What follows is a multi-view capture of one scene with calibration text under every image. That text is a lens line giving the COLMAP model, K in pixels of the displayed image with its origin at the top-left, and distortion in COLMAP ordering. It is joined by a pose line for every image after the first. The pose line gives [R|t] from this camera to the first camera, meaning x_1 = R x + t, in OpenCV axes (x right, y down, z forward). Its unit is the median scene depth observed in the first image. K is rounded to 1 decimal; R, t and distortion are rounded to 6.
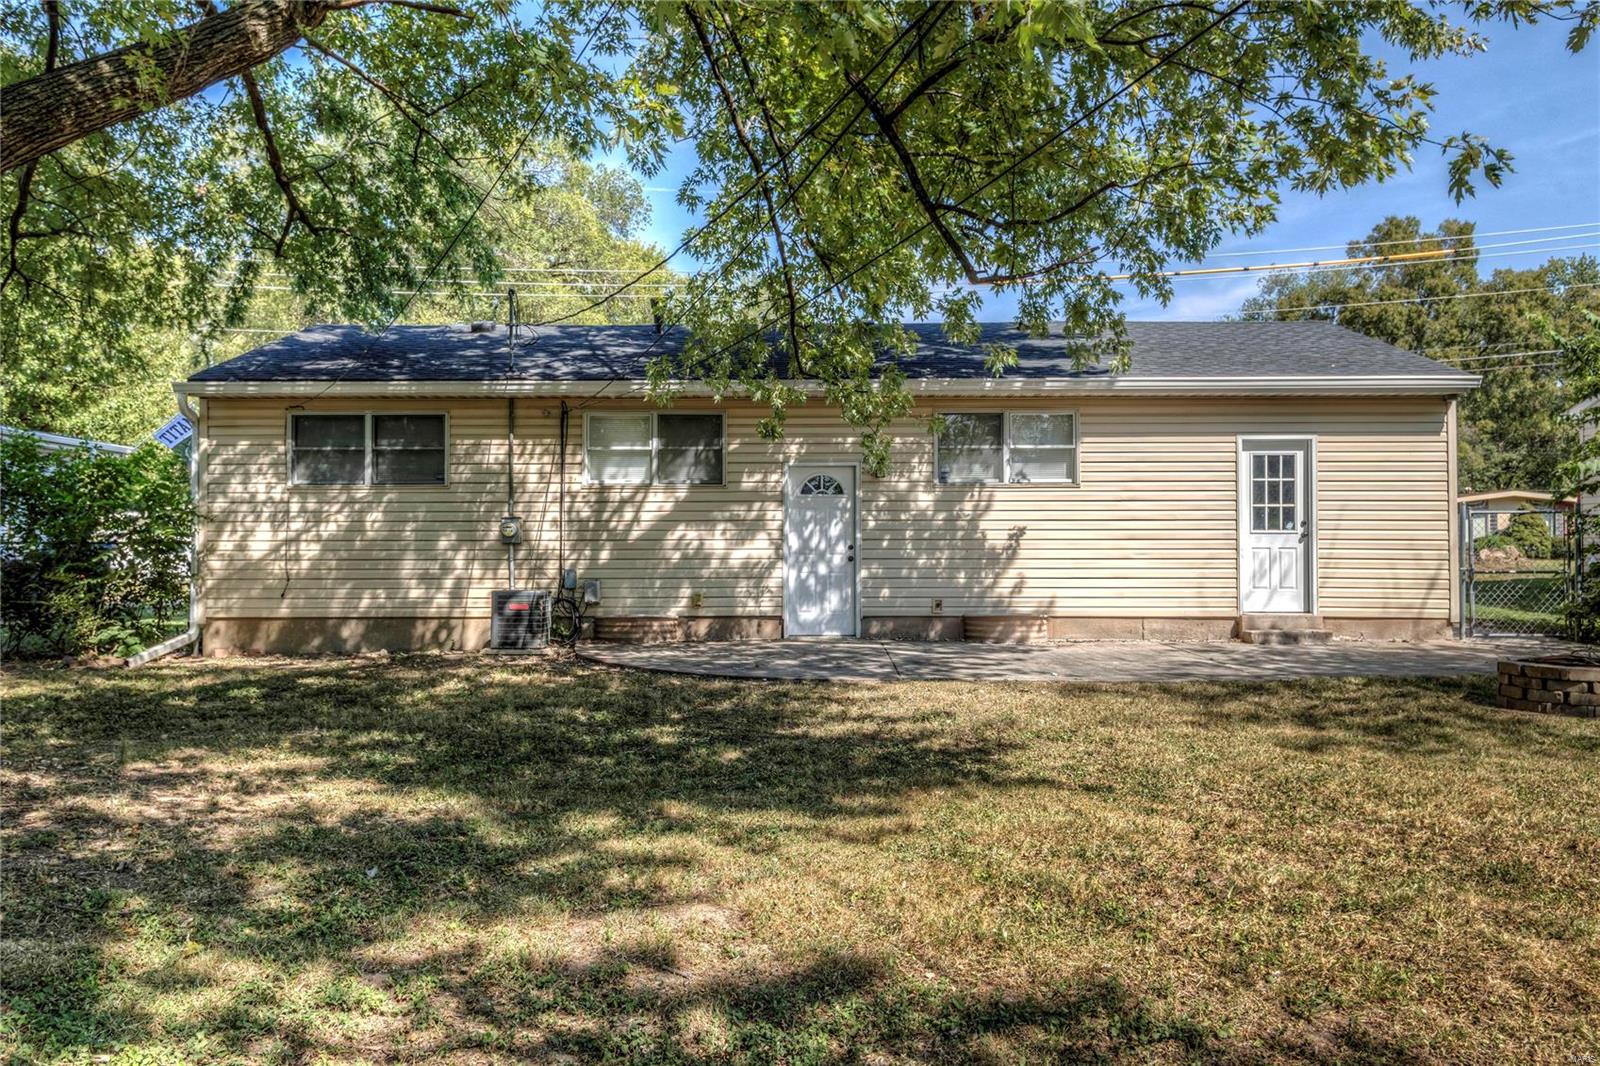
lens RADIAL K [[1253.3, 0, 789.1], [0, 1253.3, 531.5], [0, 0, 1]] dist [0.020027, -0.011017]
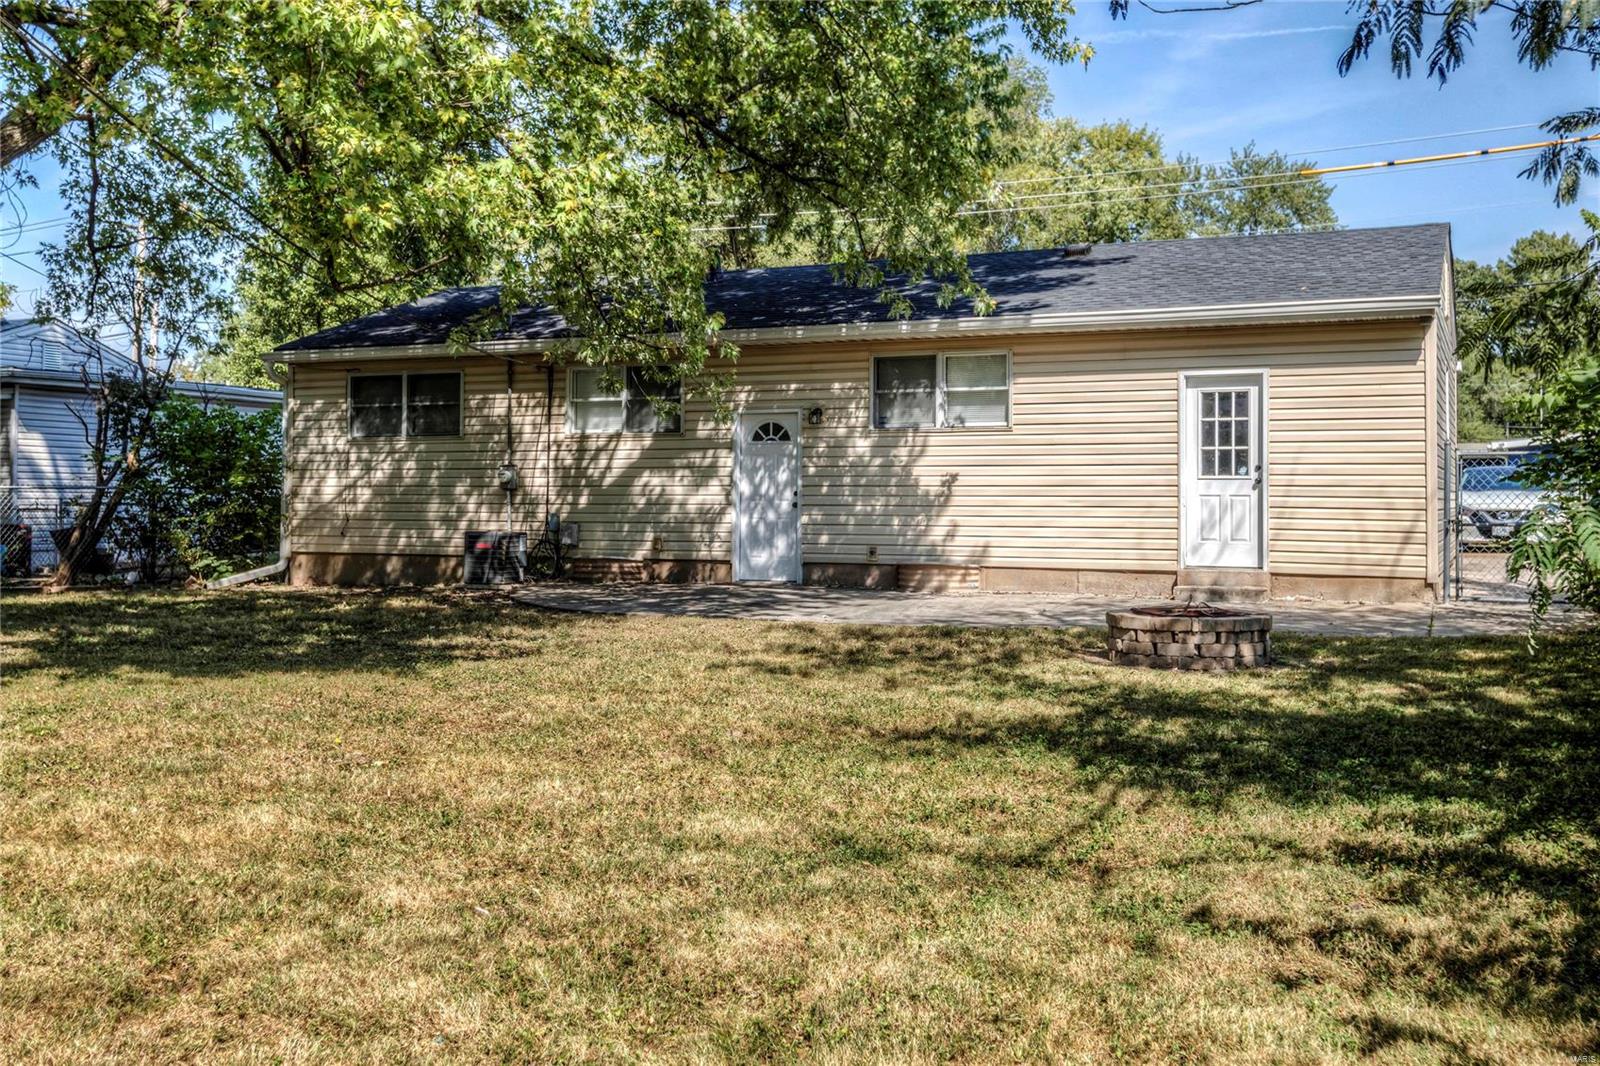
lens RADIAL K [[1552.8, 0, 777.4], [0, 1552.8, 486.7], [0, 0, 1]] dist [0.025113, 0.000000]
pose [[0.914467, 0.001195, -0.404660, 0.539247], [0.000893, 0.999987, 0.004969, 0.000981], [0.404660, -0.004905, 0.914454, -0.142734]]
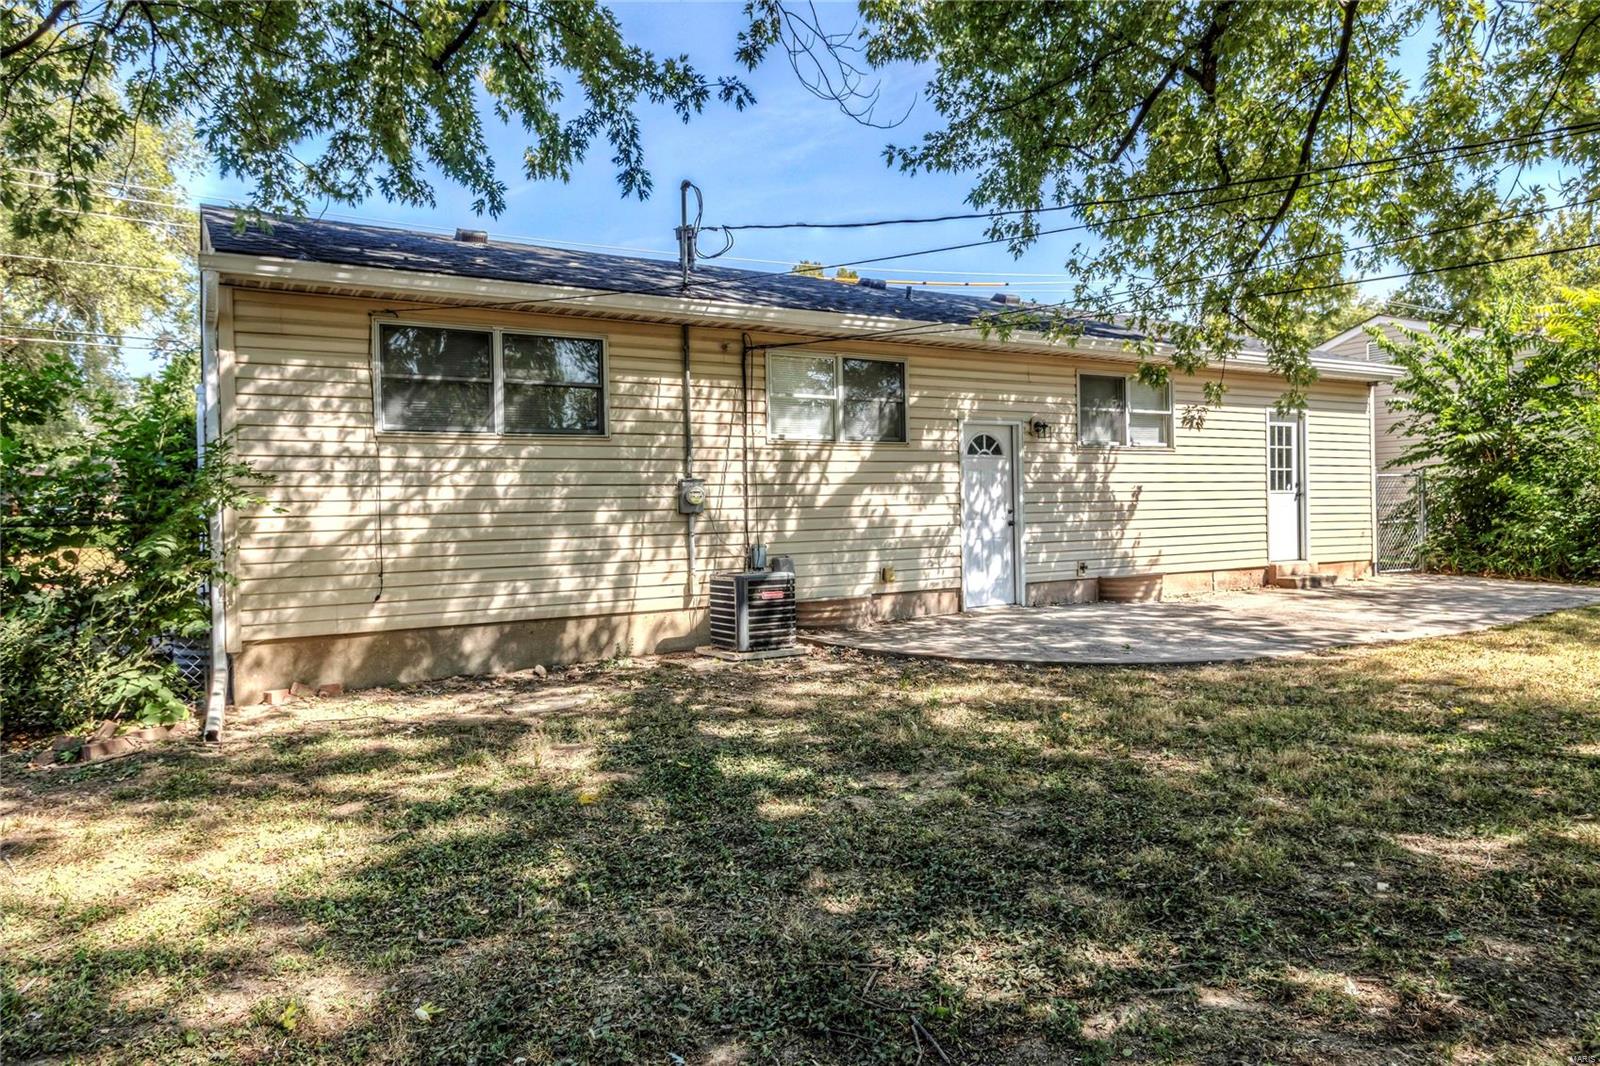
lens RADIAL K [[1031.3, 0, 795.7], [0, 1031.3, 528.3], [0, 0, 1]] dist [0.007080, 0.000794]
pose [[0.842897, -0.025588, 0.537467, -0.508894], [0.004852, 0.999189, 0.039961, -0.006395], [-0.538054, -0.031075, 0.842338, 0.428433]]
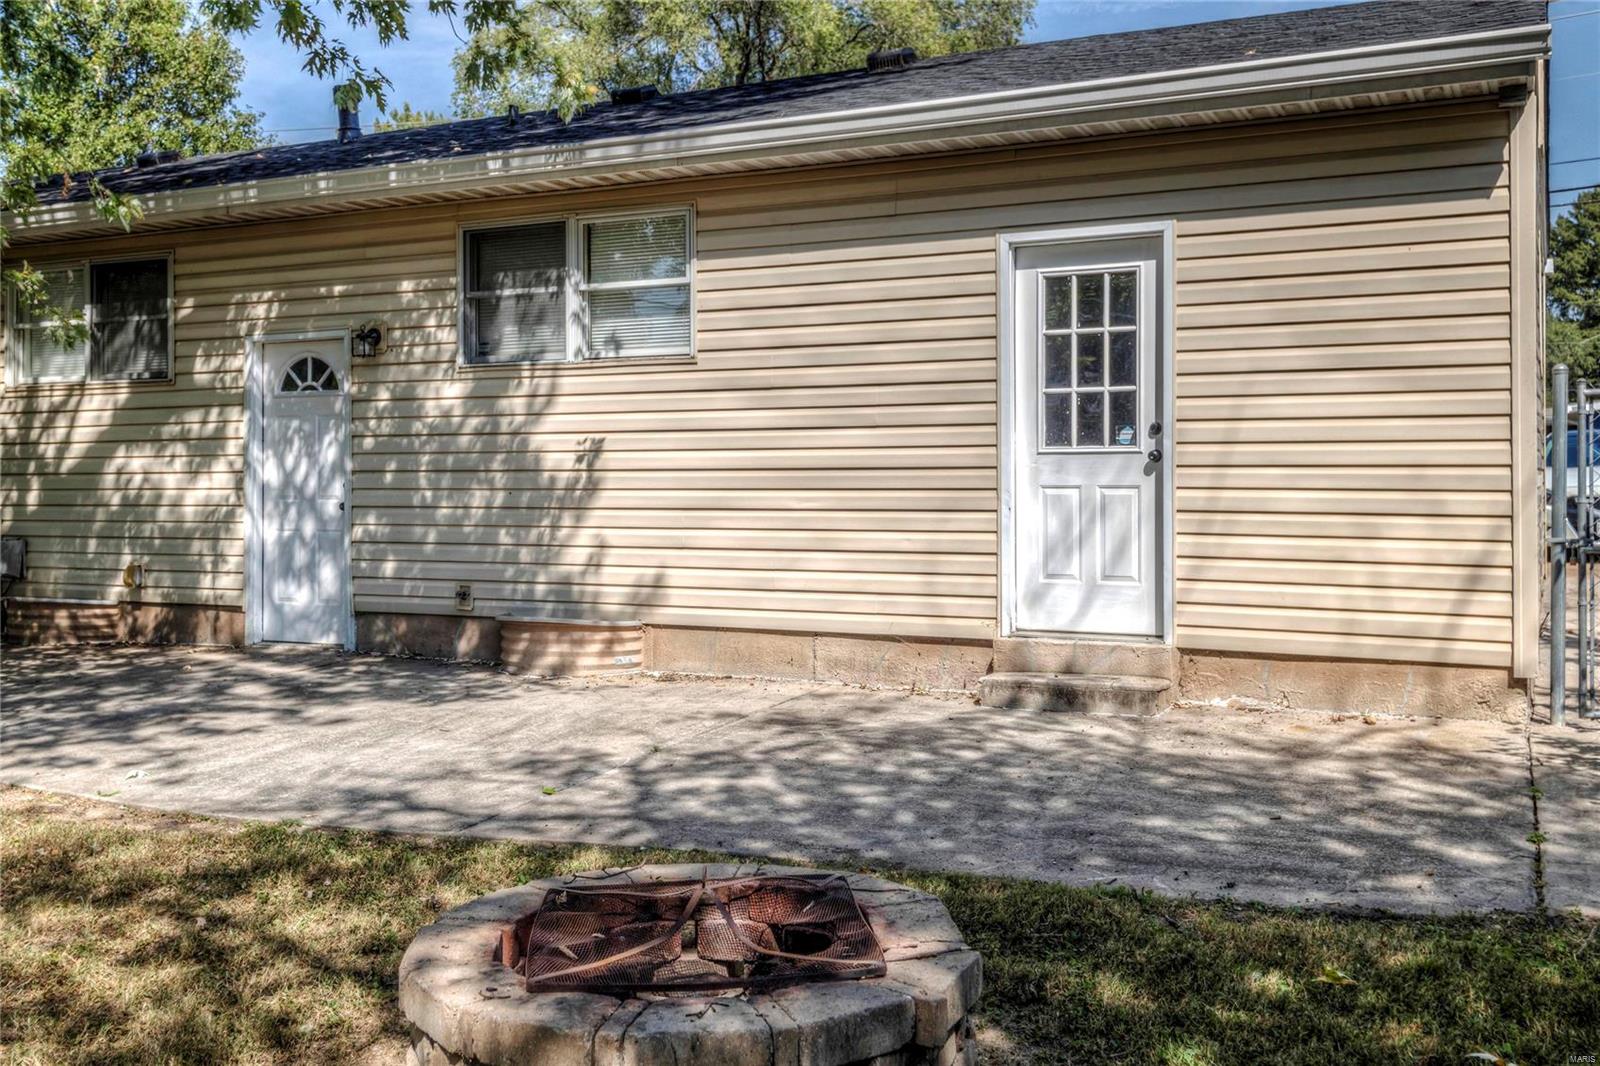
lens RADIAL K [[1552.8, 0, 791.7], [0, 1552.8, 492.0], [0, 0, 1]] dist [0.025113, 0.000000]
pose [[0.905584, 0.001719, -0.424164, 0.517379], [0.009894, 0.999634, 0.025174, 0.000221], [0.424052, -0.026994, 0.905235, 0.462817]]
